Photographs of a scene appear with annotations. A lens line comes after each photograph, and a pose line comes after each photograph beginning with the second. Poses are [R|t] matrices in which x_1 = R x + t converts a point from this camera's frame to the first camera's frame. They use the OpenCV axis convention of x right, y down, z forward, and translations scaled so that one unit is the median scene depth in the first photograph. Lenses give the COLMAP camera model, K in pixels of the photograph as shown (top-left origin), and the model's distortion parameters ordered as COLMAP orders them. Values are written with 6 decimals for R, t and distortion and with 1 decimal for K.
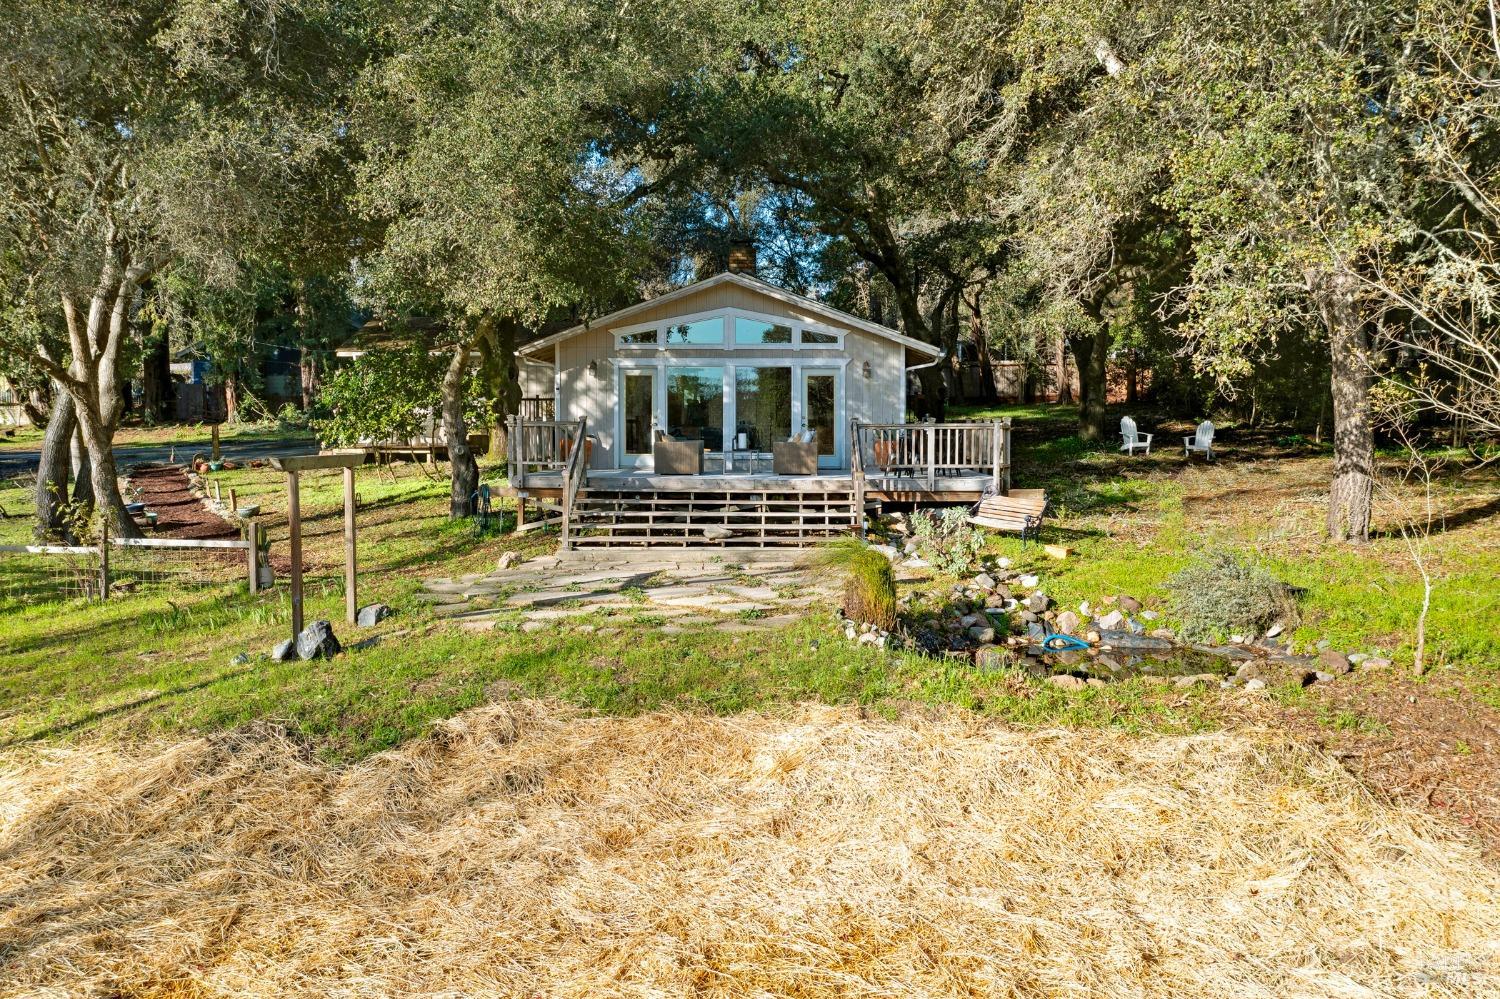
lens RADIAL K [[1195.6, 0, 749.1], [0, 1195.6, 504.8], [0, 0, 1]] dist [-0.002403, 0.025448]
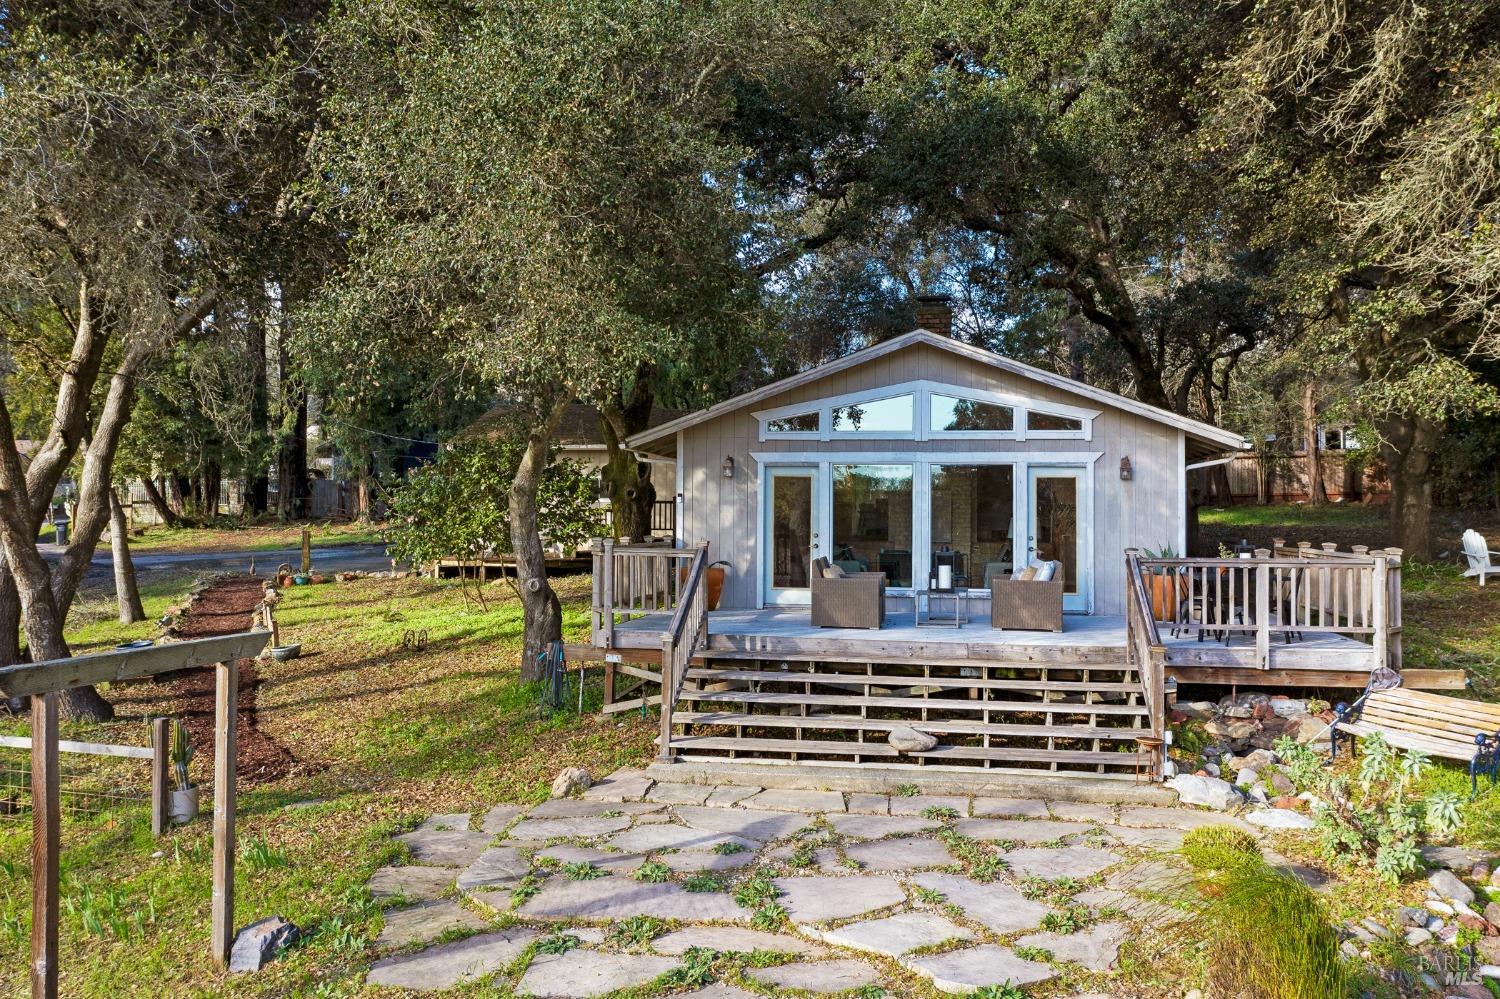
lens RADIAL K [[1195.6, 0, 748.5], [0, 1195.6, 506.2], [0, 0, 1]] dist [-0.002403, 0.025448]
pose [[0.990022, 0.003416, -0.140872, -0.020996], [-0.013931, 0.997182, -0.073721, -0.044087], [0.140224, 0.074948, 0.987279, 0.345285]]
